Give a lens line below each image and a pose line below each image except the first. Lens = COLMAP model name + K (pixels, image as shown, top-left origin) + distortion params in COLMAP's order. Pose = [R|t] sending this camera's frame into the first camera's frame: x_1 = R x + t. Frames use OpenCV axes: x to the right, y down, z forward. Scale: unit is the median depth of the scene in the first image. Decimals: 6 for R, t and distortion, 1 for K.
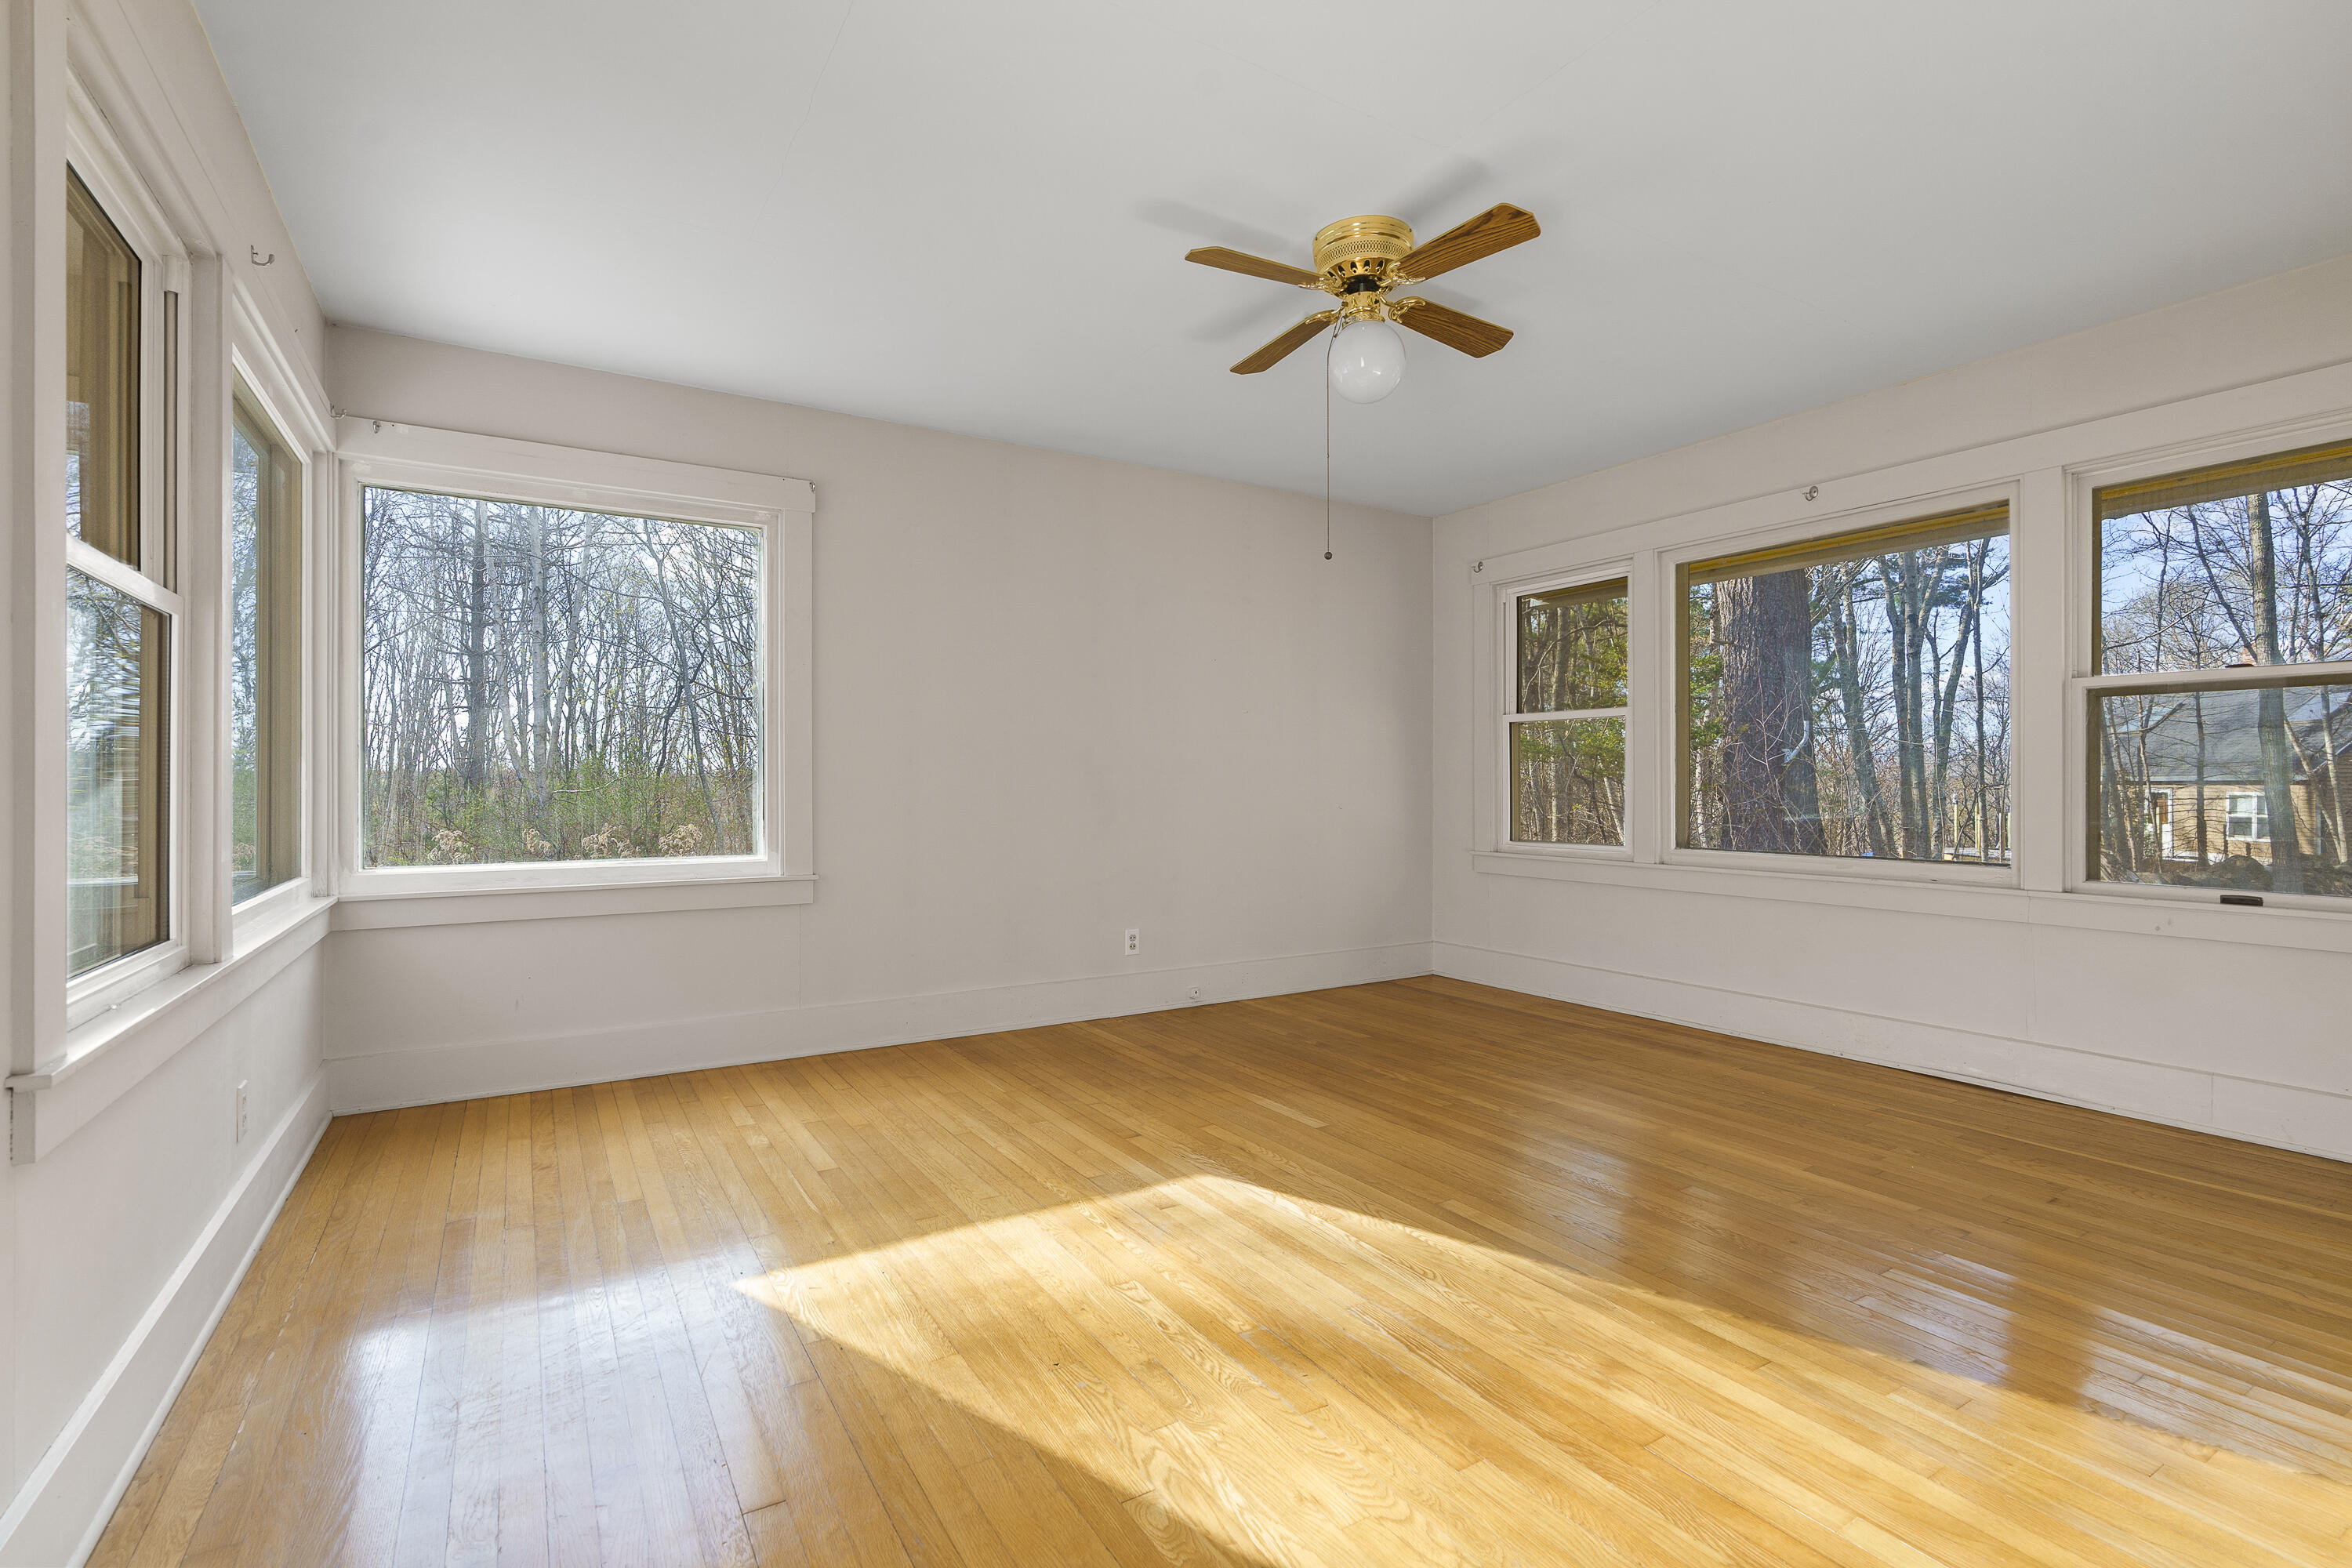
lens RADIAL K [[1087.9, 0, 1149.6], [0, 1087.9, 766.3], [0, 0, 1]] dist [-0.001905, 0.001110]
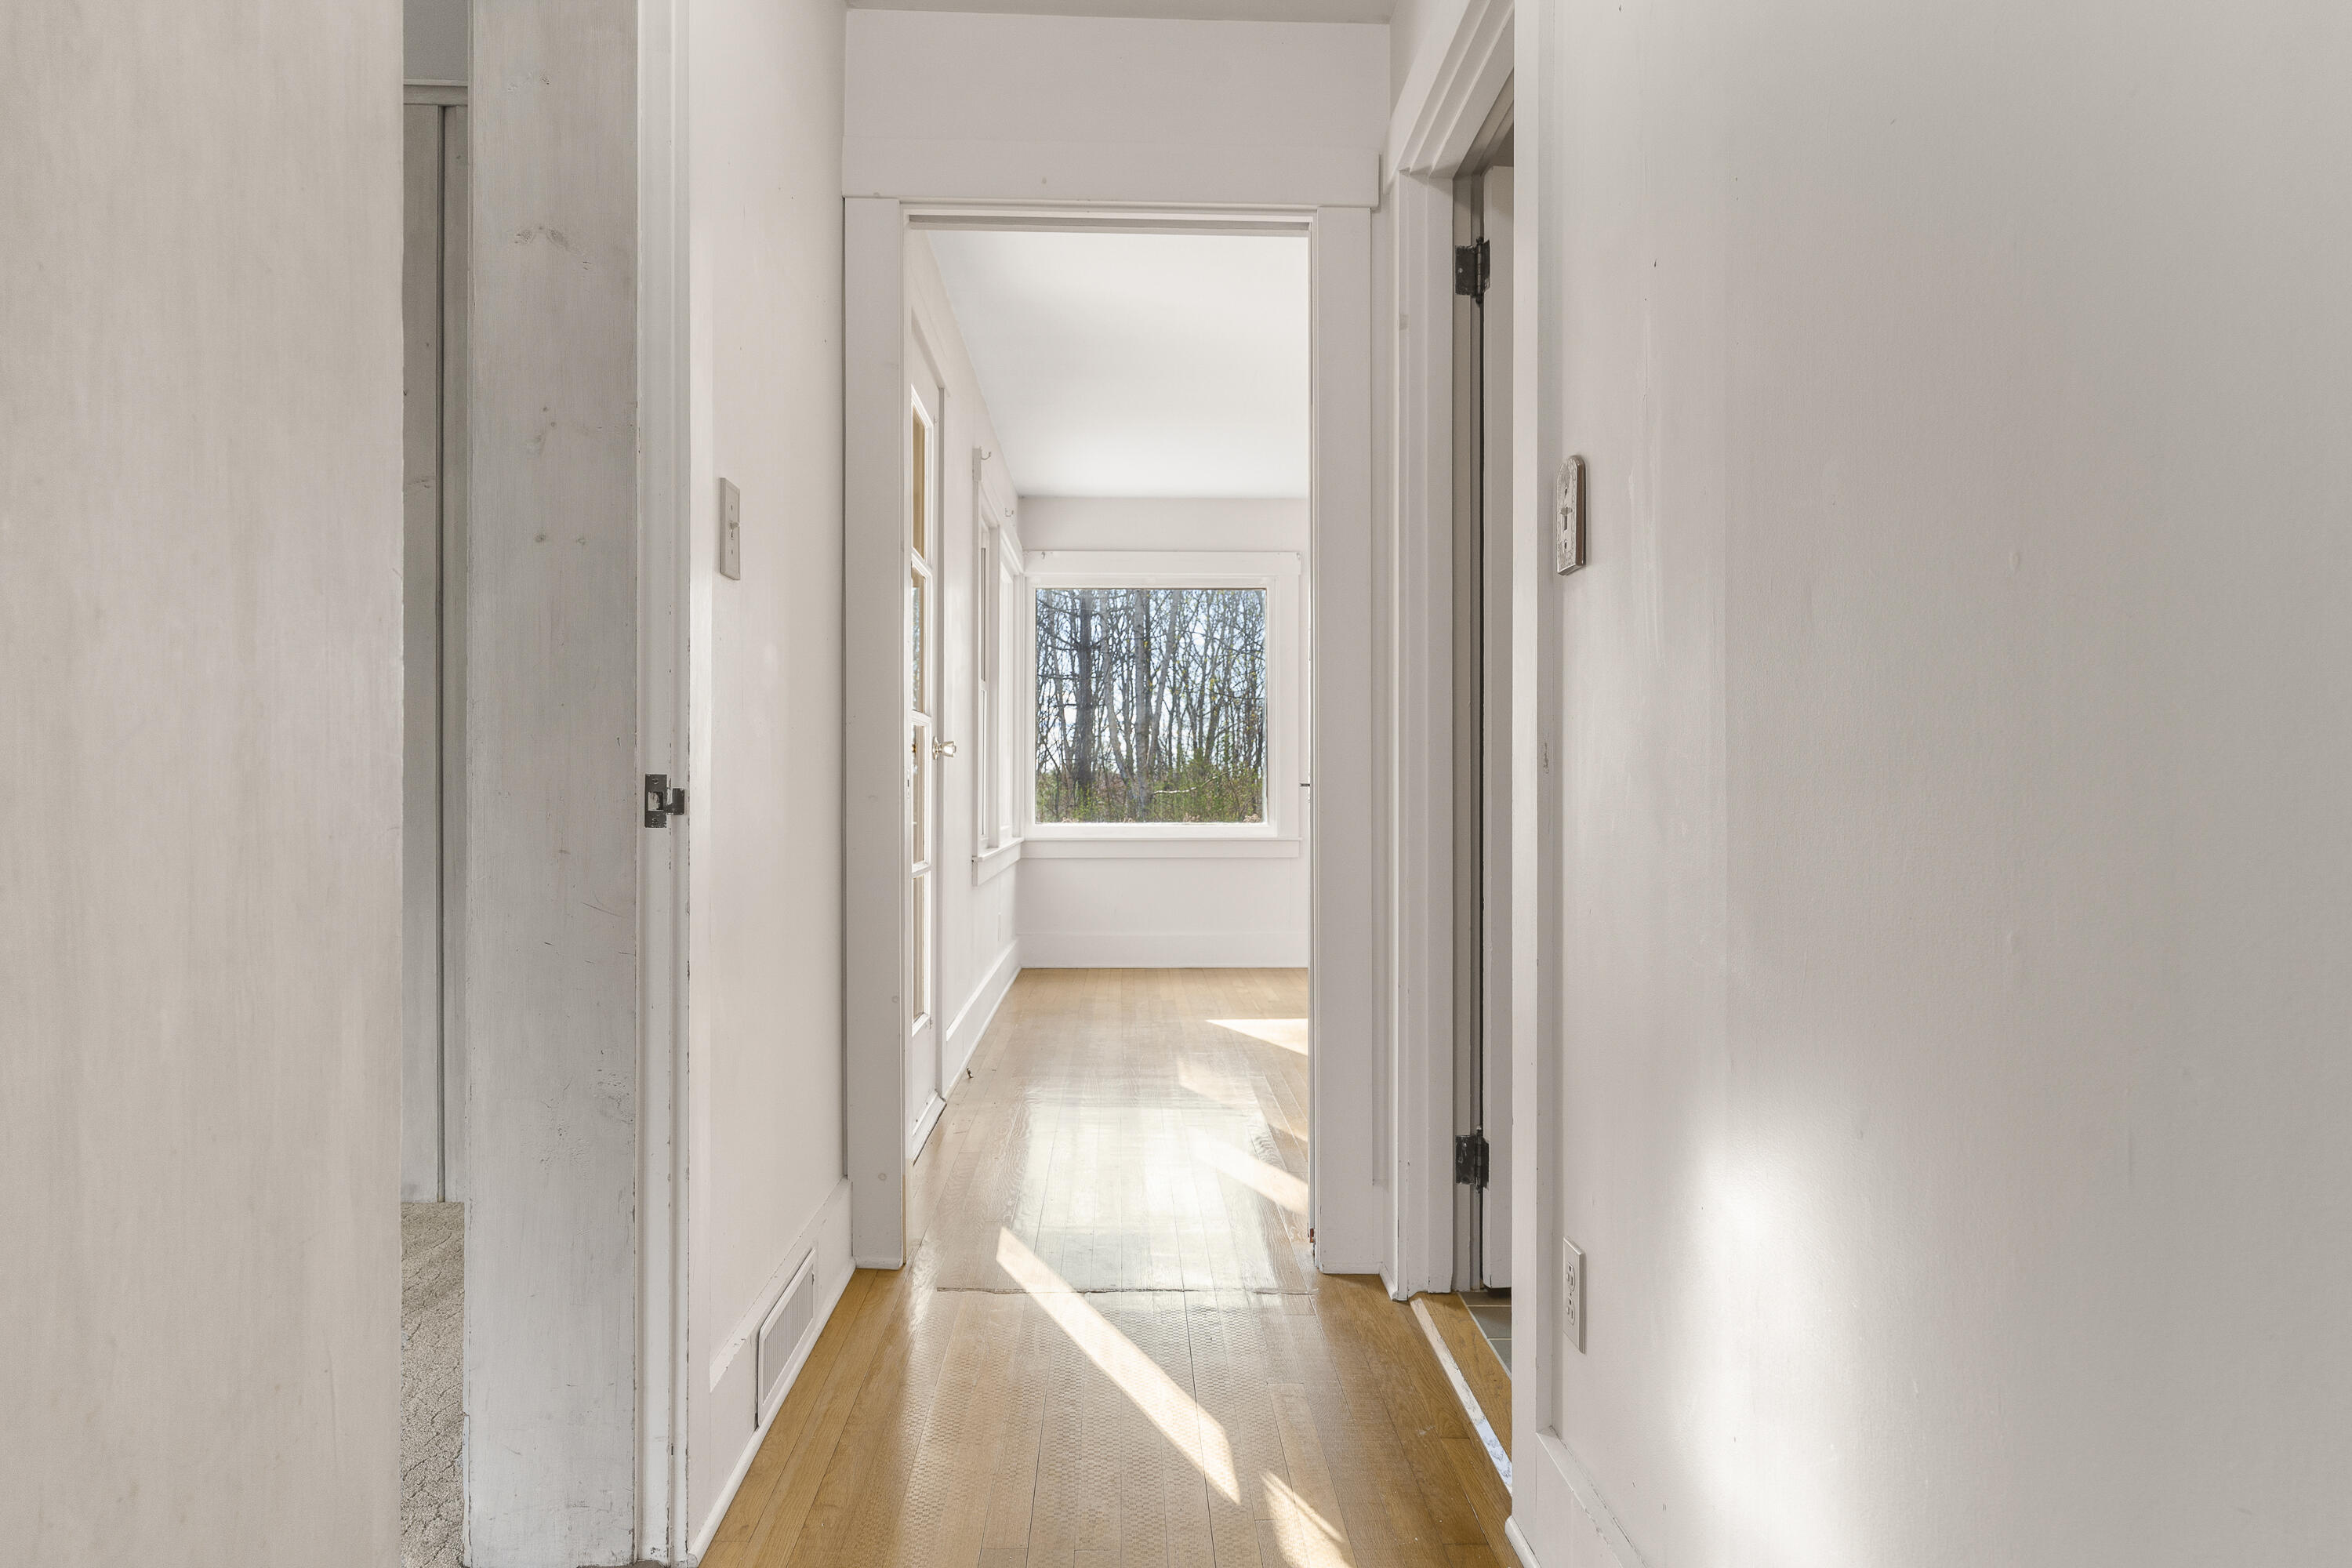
lens RADIAL K [[1488.4, 0, 1179.0], [0, 1488.4, 781.0], [0, 0, 1]] dist [0.000350, 0.000004]
pose [[0.882865, 0.008491, -0.469549, 0.052195], [-0.005016, 0.999950, 0.008652, 0.001029], [0.469599, -0.005283, 0.882864, -0.087929]]
